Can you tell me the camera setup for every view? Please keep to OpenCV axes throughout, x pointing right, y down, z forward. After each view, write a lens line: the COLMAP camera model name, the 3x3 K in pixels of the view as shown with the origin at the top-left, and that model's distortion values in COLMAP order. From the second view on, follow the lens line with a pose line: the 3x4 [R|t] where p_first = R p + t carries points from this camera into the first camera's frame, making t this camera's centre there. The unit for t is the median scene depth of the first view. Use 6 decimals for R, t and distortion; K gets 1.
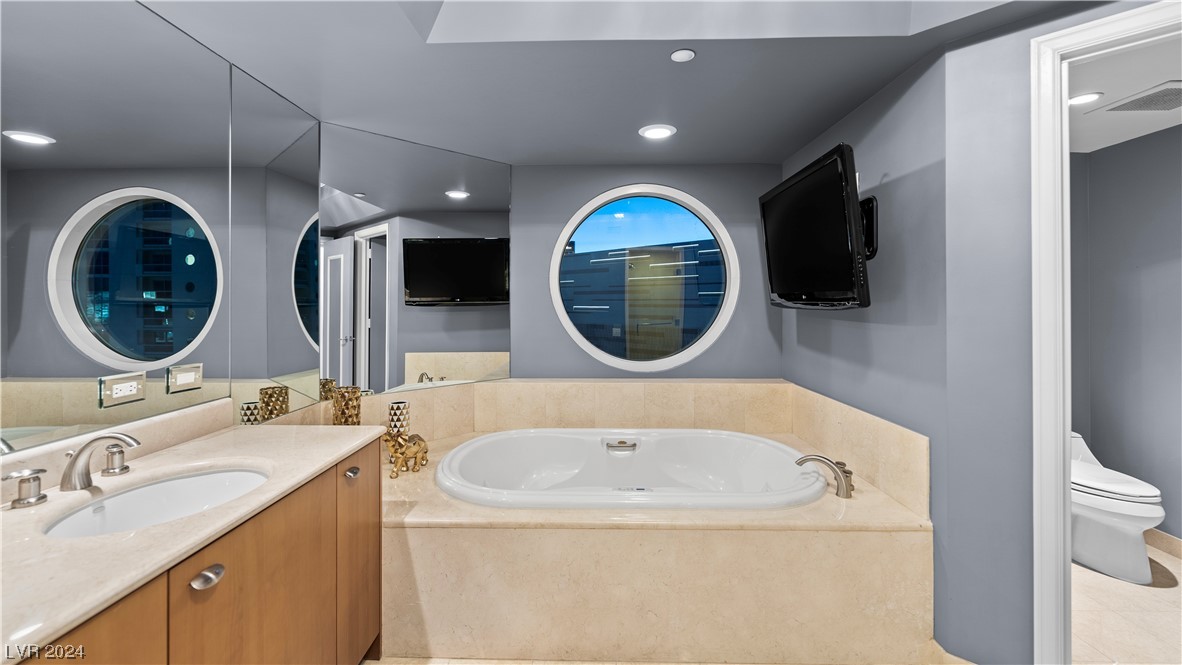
lens RADIAL K [[481.3, 0, 575.8], [0, 481.3, 303.9], [0, 0, 1]] dist [-0.003293, -0.003293]
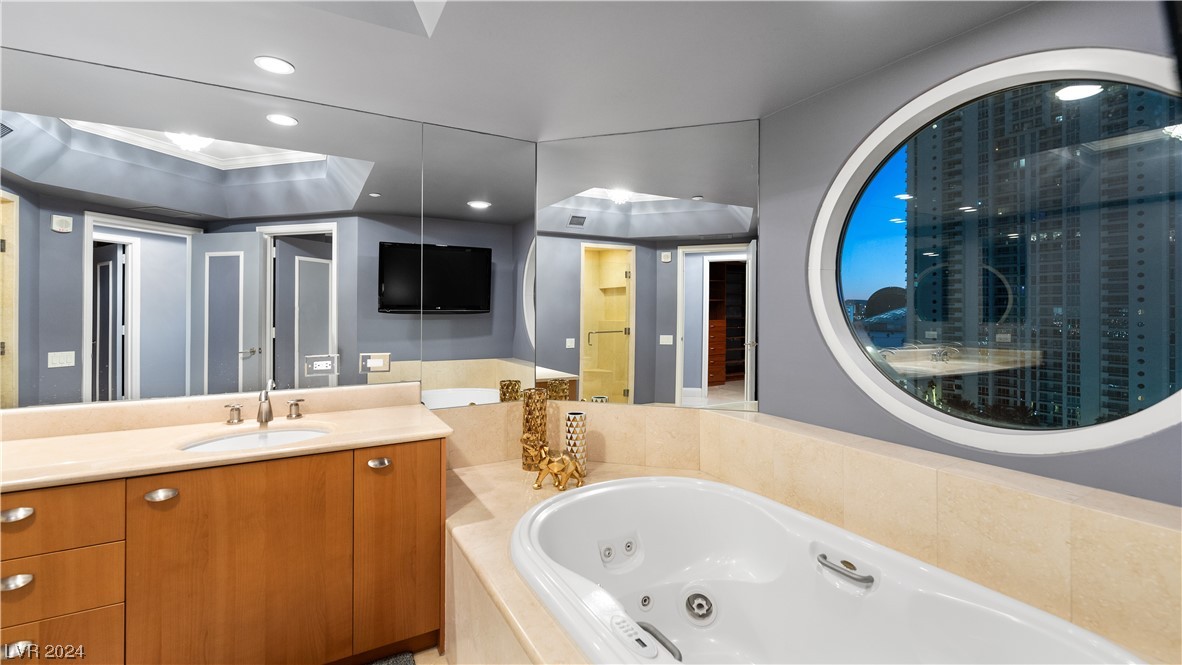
lens RADIAL K [[481.3, 0, 585.9], [0, 481.3, 307.1], [0, 0, 1]] dist [-0.003293, -0.003293]
pose [[0.522958, -0.004033, -0.852349, 0.405456], [-0.001136, 0.999985, -0.005428, 0.000600], [0.852358, 0.003807, 0.522946, 0.465055]]
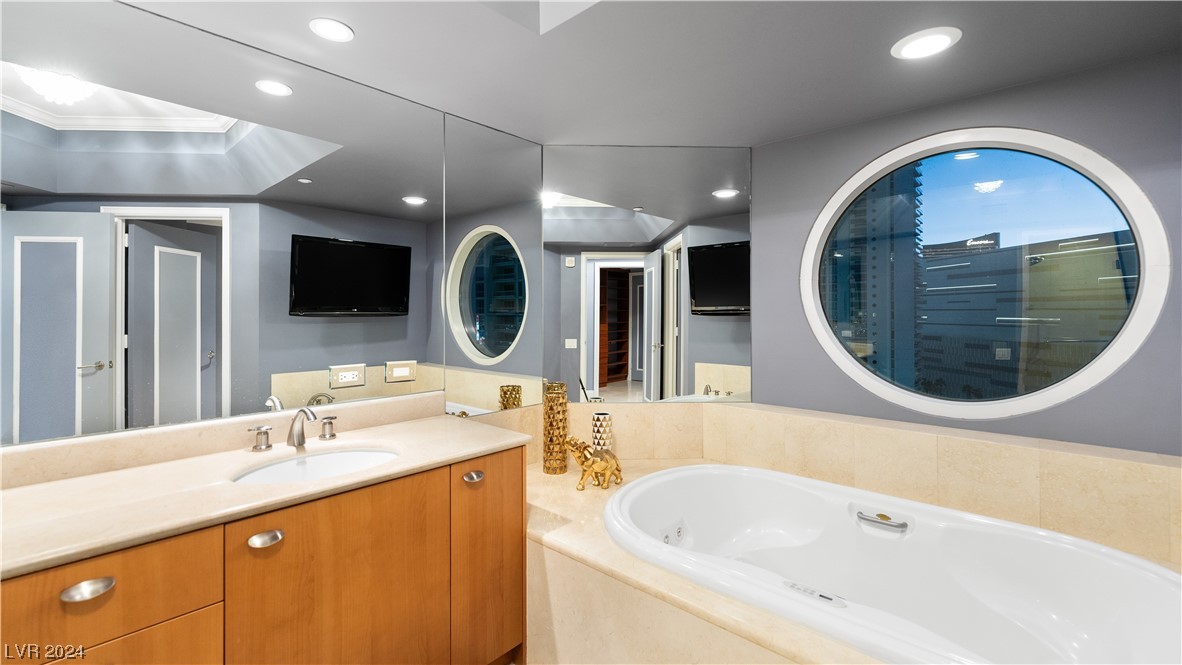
lens RADIAL K [[481.3, 0, 586.5], [0, 481.3, 310.0], [0, 0, 1]] dist [-0.003293, -0.003293]
pose [[0.761058, -0.002517, -0.648679, 0.218937], [-0.002264, 0.999976, -0.006536, 0.000545], [0.648680, 0.006443, 0.761034, 0.208107]]
